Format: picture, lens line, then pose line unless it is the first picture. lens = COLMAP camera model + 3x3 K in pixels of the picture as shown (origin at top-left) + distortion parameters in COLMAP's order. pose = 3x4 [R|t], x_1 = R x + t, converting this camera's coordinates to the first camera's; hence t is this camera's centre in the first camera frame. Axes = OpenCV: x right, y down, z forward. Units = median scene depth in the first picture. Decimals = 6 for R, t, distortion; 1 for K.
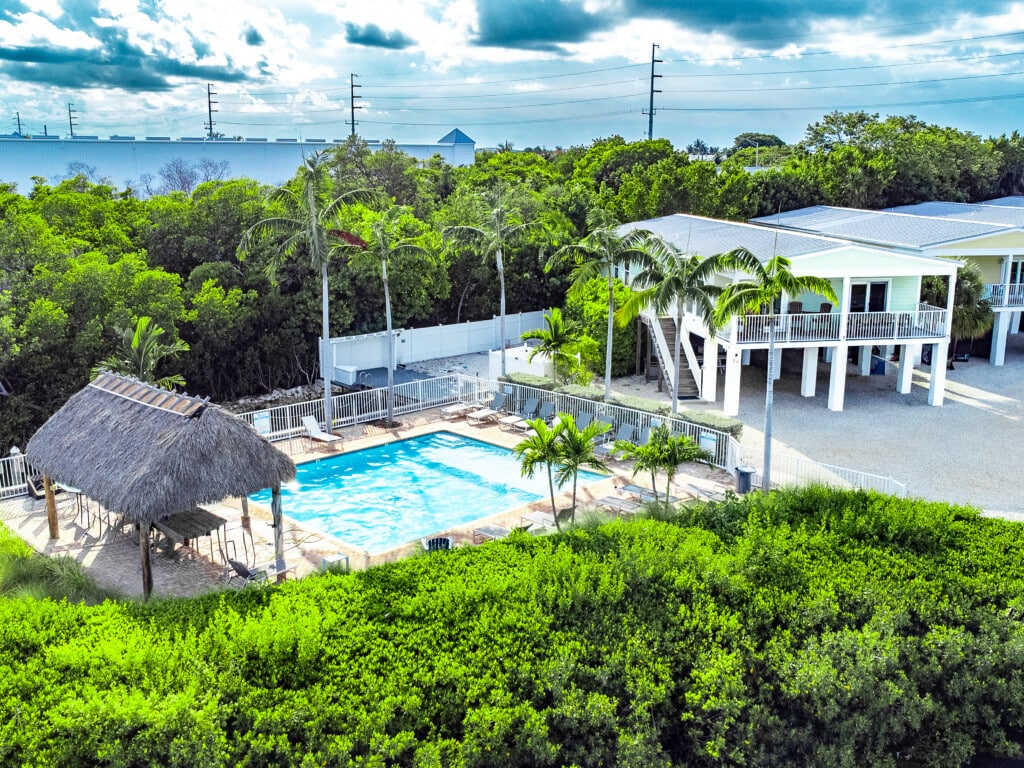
lens RADIAL K [[1102.0, 0, 512.0], [0, 1102.0, 384.0], [0, 0, 1]] dist [0.005418, 0.002701]
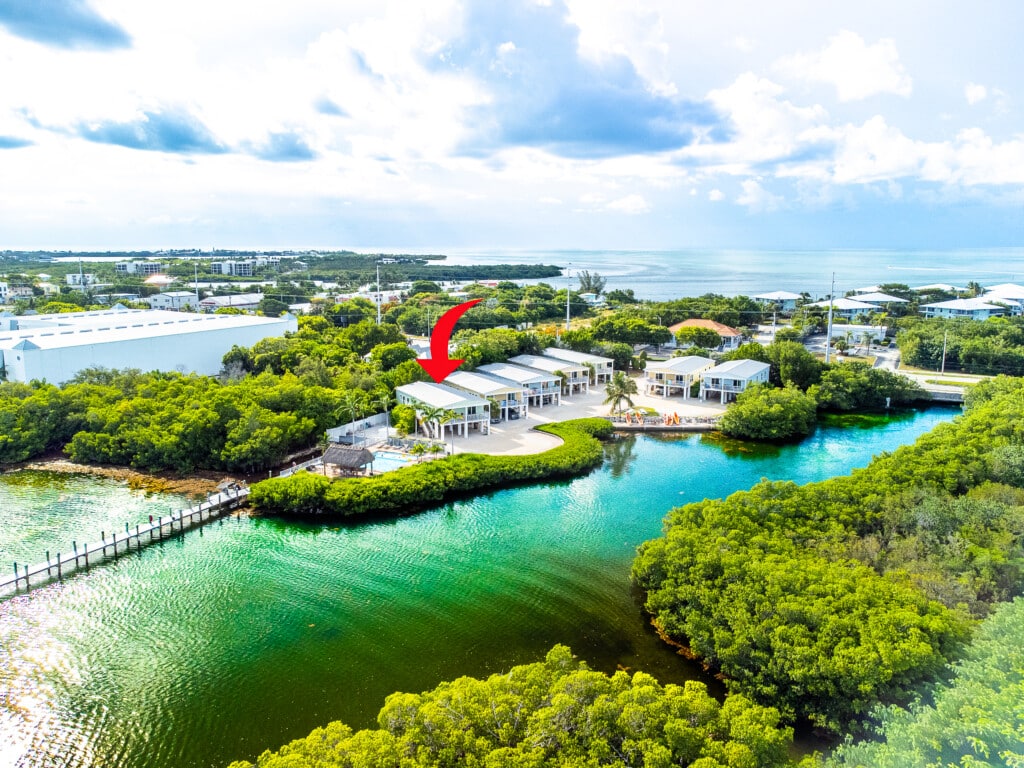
lens RADIAL K [[723.4, 0, 512.0], [0, 723.4, 384.0], [0, 0, 1]] dist [0.003771, 0.000209]
pose [[0.942667, -0.063793, 0.327582, -0.457802], [0.078951, 0.996326, -0.033170, -0.078423], [-0.324262, 0.057131, 0.944240, -1.770385]]
